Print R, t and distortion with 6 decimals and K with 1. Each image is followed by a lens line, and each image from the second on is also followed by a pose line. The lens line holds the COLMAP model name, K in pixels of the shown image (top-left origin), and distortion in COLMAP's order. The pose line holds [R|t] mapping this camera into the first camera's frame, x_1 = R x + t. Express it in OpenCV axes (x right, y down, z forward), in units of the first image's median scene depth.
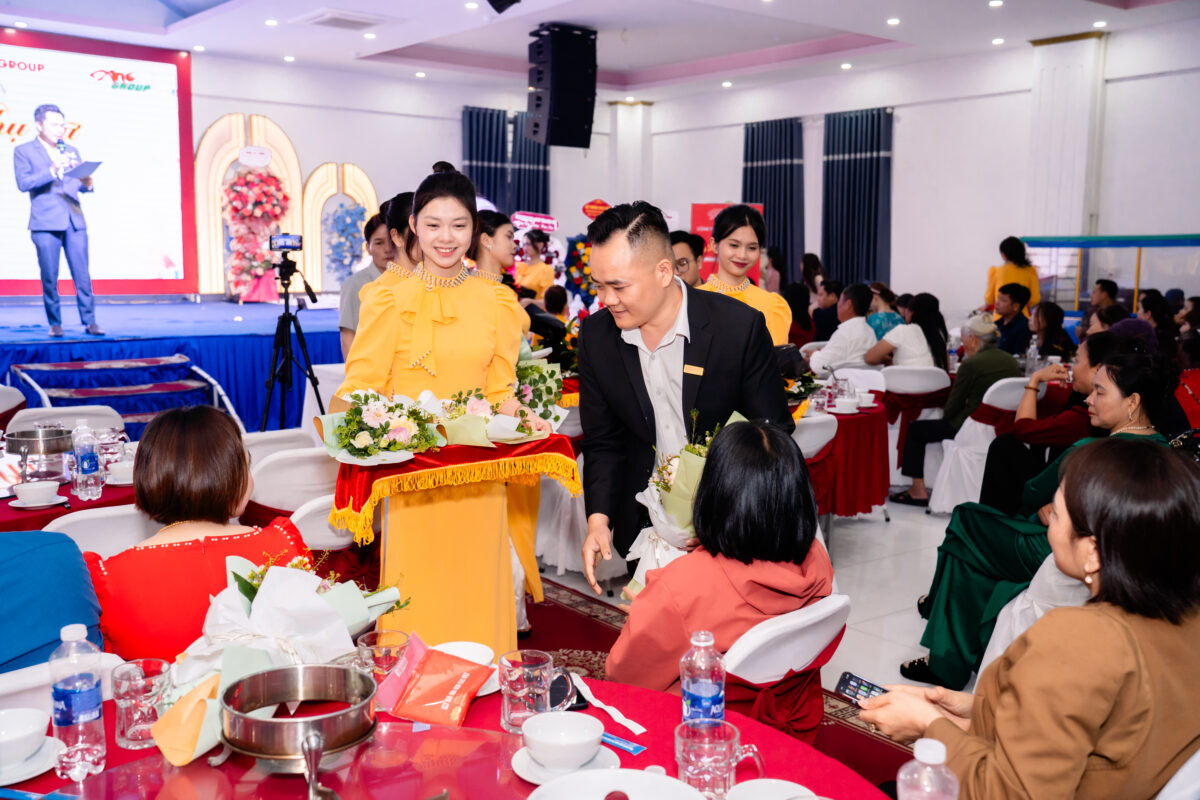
lens RADIAL K [[1120.0, 0, 600.5], [0, 1120.0, 394.2], [0, 0, 1]] dist [0.020086, 0.000000]
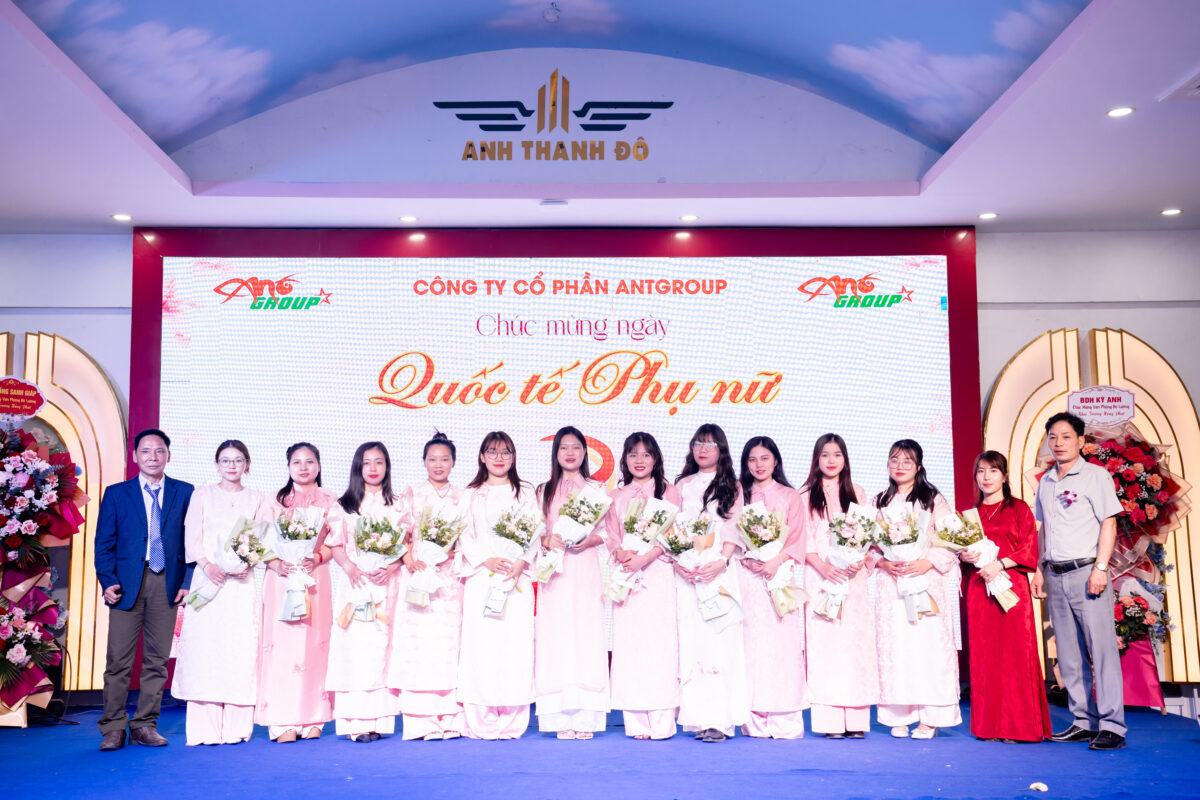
lens RADIAL K [[1423.8, 0, 602.5], [0, 1423.8, 390.5], [0, 0, 1]] dist [0.169339, 0.000000]
pose [[0.793883, -0.091406, -0.601162, -0.096572], [-0.060841, 0.971736, -0.228096, -0.059165], [0.605020, 0.217657, 0.765883, 0.377092]]
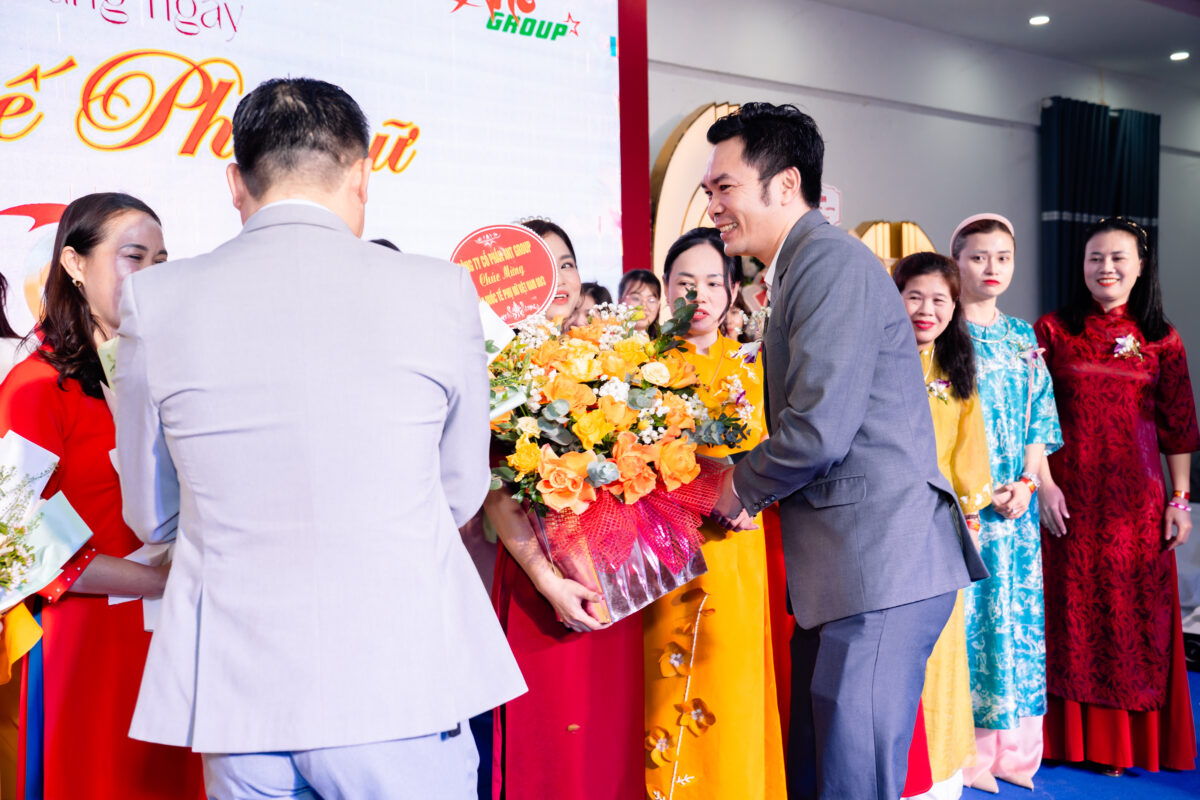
lens RADIAL K [[1208.6, 0, 600.3], [0, 1208.6, 398.3], [0, 0, 1]] dist [0.068329, 0.000000]
pose [[0.999292, -0.030447, 0.022090, -0.394572], [0.031838, 0.997337, -0.065621, -0.121651], [-0.020034, 0.066277, 0.997600, 0.593484]]
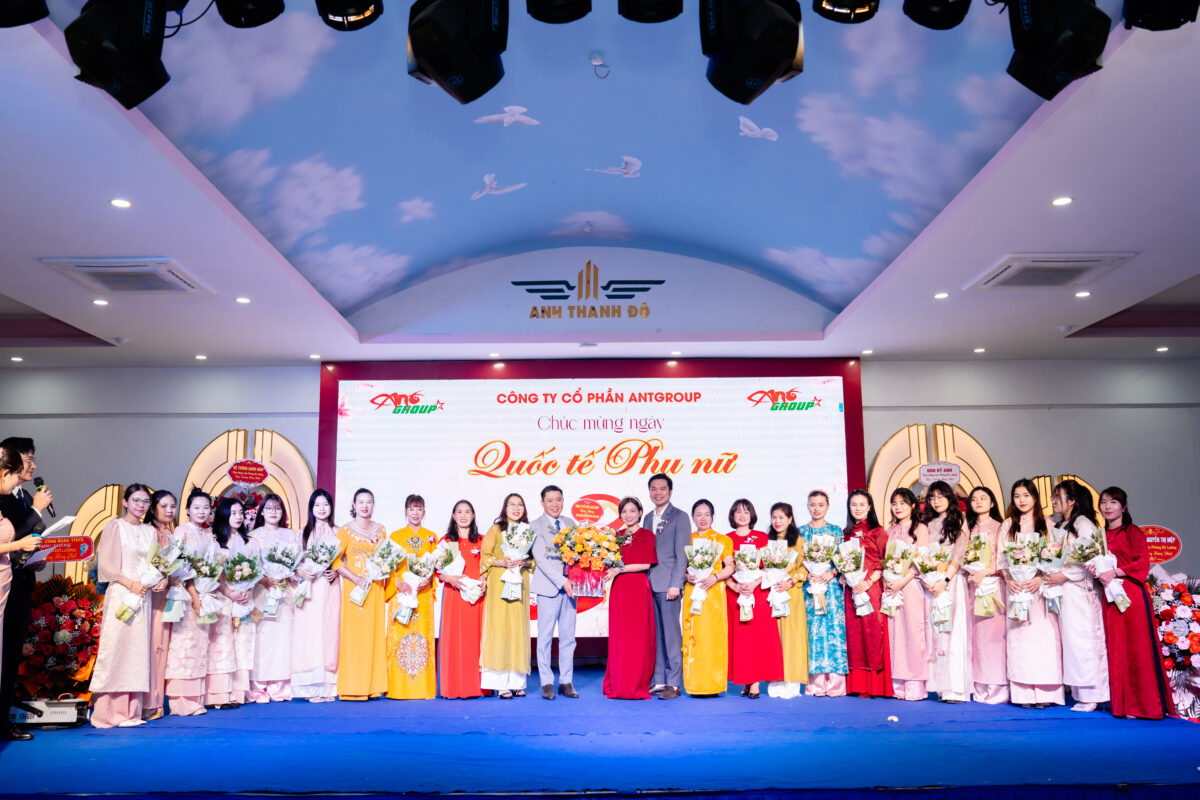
lens RADIAL K [[1008.6, 0, 599.2], [0, 1008.6, 399.0], [0, 0, 1]] dist [-0.045948, 0.000399]
pose [[0.784483, -0.122751, -0.607881, -0.064754], [-0.059744, 0.960696, -0.271097, -0.060702], [0.617266, 0.248988, 0.746316, 0.327866]]
